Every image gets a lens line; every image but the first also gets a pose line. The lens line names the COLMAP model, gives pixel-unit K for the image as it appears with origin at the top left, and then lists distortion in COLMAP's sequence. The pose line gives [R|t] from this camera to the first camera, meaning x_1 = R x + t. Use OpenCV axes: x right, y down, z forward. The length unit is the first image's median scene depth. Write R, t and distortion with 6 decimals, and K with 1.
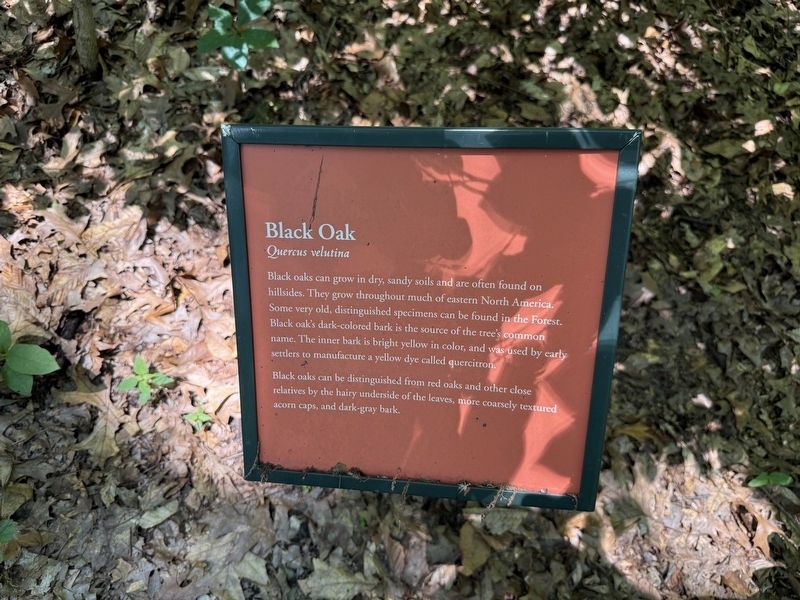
lens RADIAL K [[551.5, 0, 388.7], [0, 551.5, 270.6], [0, 0, 1]] dist [0.002403, -0.020907]
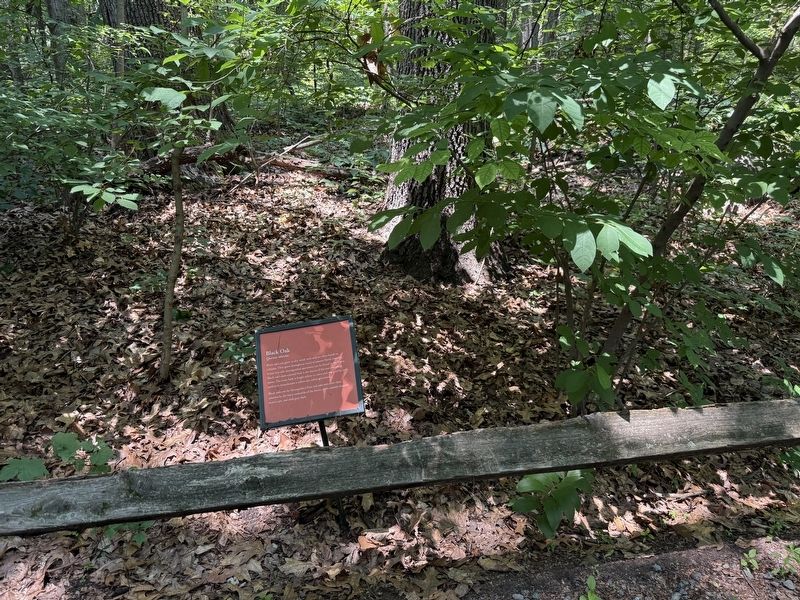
lens RADIAL K [[551.5, 0, 388.7], [0, 551.5, 270.6], [0, 0, 1]] dist [0.002403, -0.020907]
pose [[0.984443, -0.118681, 0.129562, 0.072855], [0.174069, 0.759081, -0.627292, 0.800929], [-0.023900, 0.640087, 0.767931, -0.908662]]
